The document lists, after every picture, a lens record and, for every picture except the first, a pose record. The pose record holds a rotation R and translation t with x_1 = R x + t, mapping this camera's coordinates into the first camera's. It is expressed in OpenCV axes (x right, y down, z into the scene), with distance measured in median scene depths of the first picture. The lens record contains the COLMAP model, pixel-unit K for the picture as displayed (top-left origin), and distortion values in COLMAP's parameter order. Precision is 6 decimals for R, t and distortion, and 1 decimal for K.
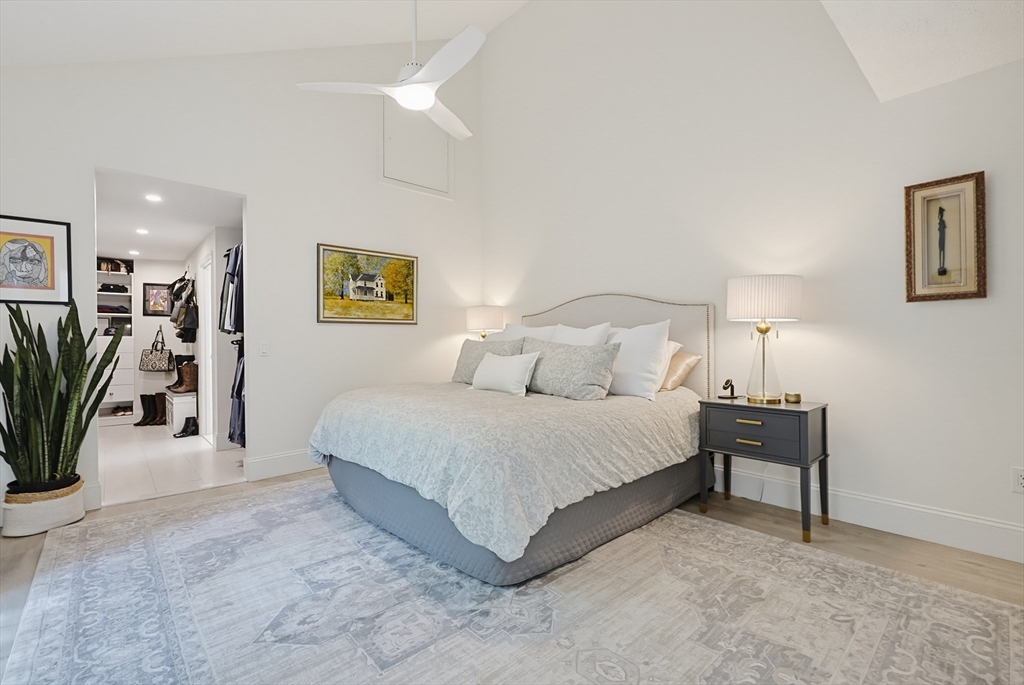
lens RADIAL K [[448.2, 0, 510.0], [0, 448.2, 346.3], [0, 0, 1]] dist [-0.001436, 0.000173]
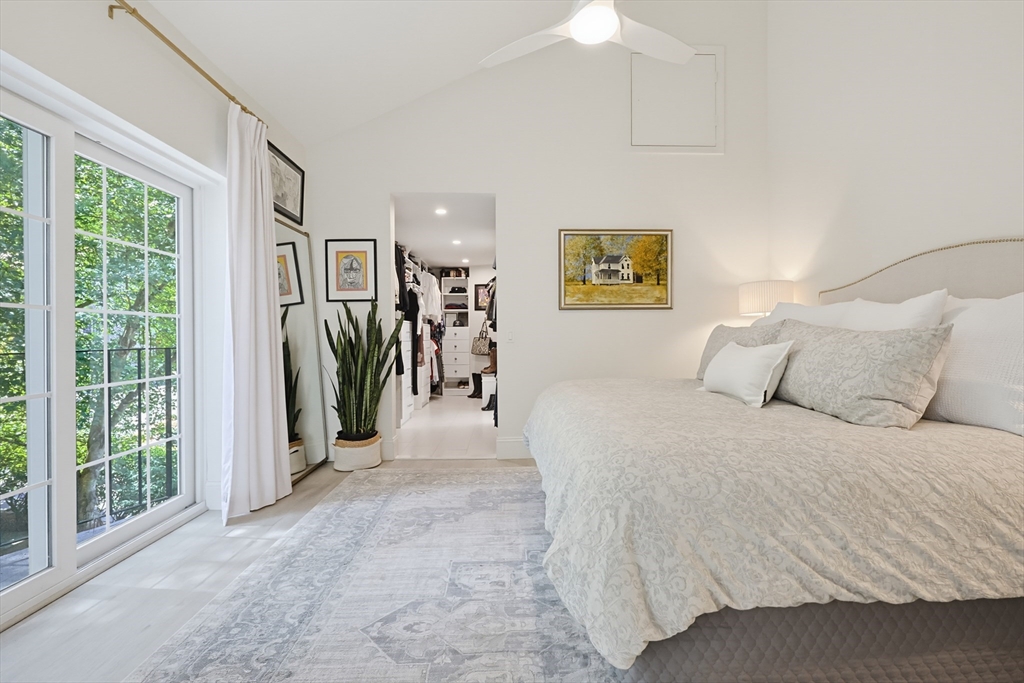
lens RADIAL K [[448.2, 0, 515.2], [0, 448.2, 335.8], [0, 0, 1]] dist [-0.001436, 0.000173]
pose [[0.772645, 0.003020, -0.634831, 0.187564], [-0.004162, 0.999991, -0.000308, 0.007547], [0.634824, 0.002880, 0.772651, 0.269438]]
